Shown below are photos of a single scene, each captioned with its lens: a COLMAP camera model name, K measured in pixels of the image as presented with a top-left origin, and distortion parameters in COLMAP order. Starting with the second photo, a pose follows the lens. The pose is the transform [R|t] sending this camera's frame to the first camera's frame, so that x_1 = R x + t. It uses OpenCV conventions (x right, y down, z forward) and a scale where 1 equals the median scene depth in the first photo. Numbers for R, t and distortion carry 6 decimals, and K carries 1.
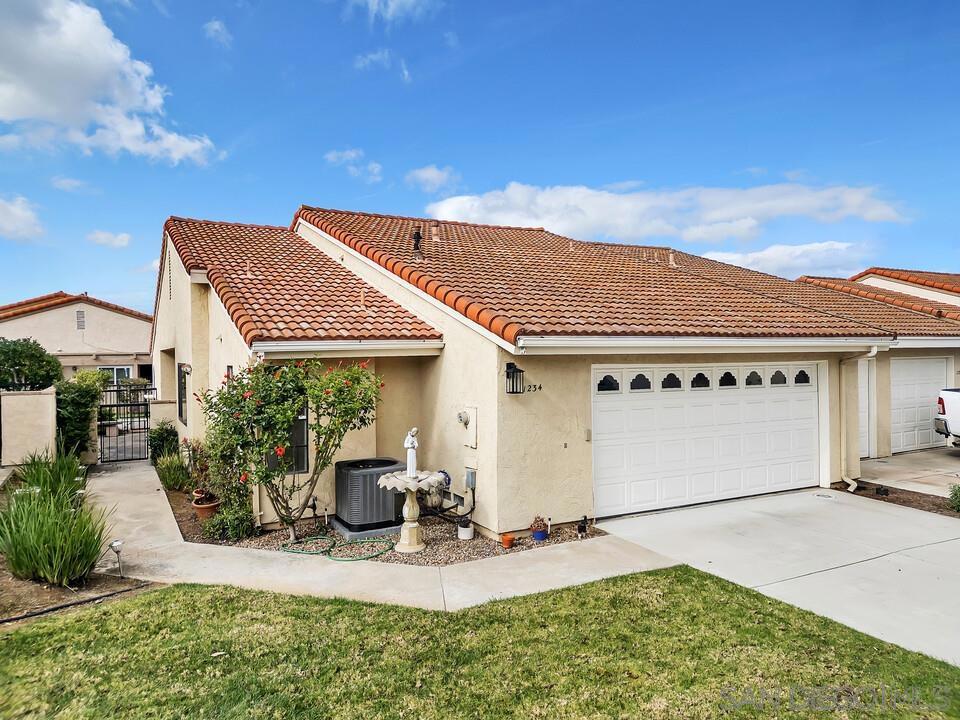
lens RADIAL K [[675.3, 0, 480.0], [0, 675.3, 360.0], [0, 0, 1]] dist [0.035833, -0.003832]
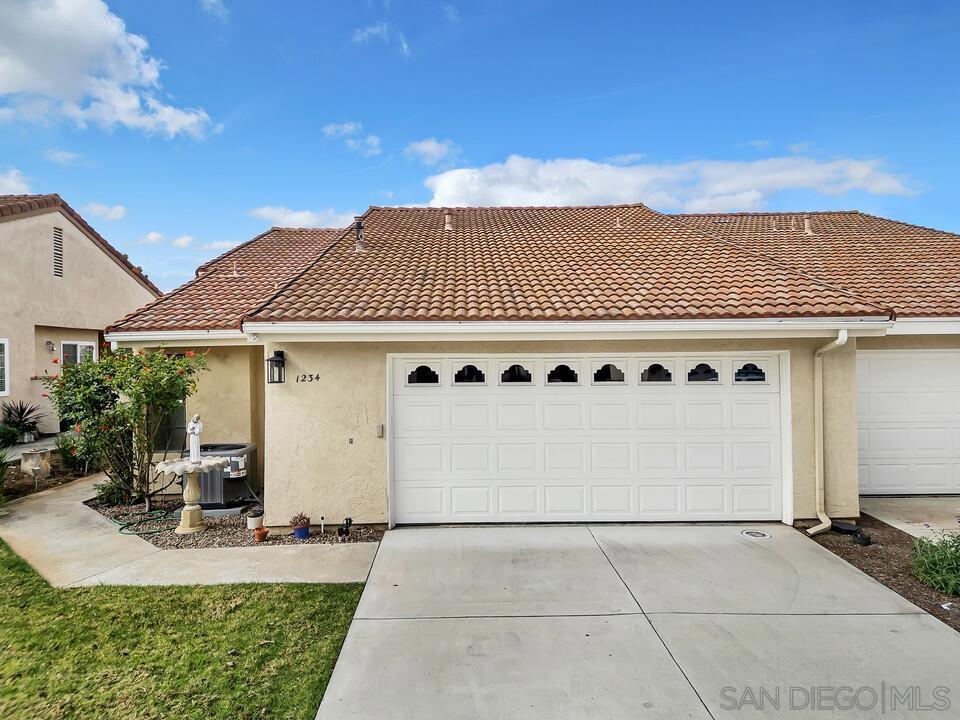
lens RADIAL K [[681.7, 0, 480.0], [0, 681.7, 334.8], [0, 0, 1]] dist [0.026165, -0.002753]
pose [[0.884710, -0.011178, -0.466008, 0.704672], [-0.001762, 0.999625, -0.027323, 0.006023], [0.466139, 0.024994, 0.884358, 0.242101]]
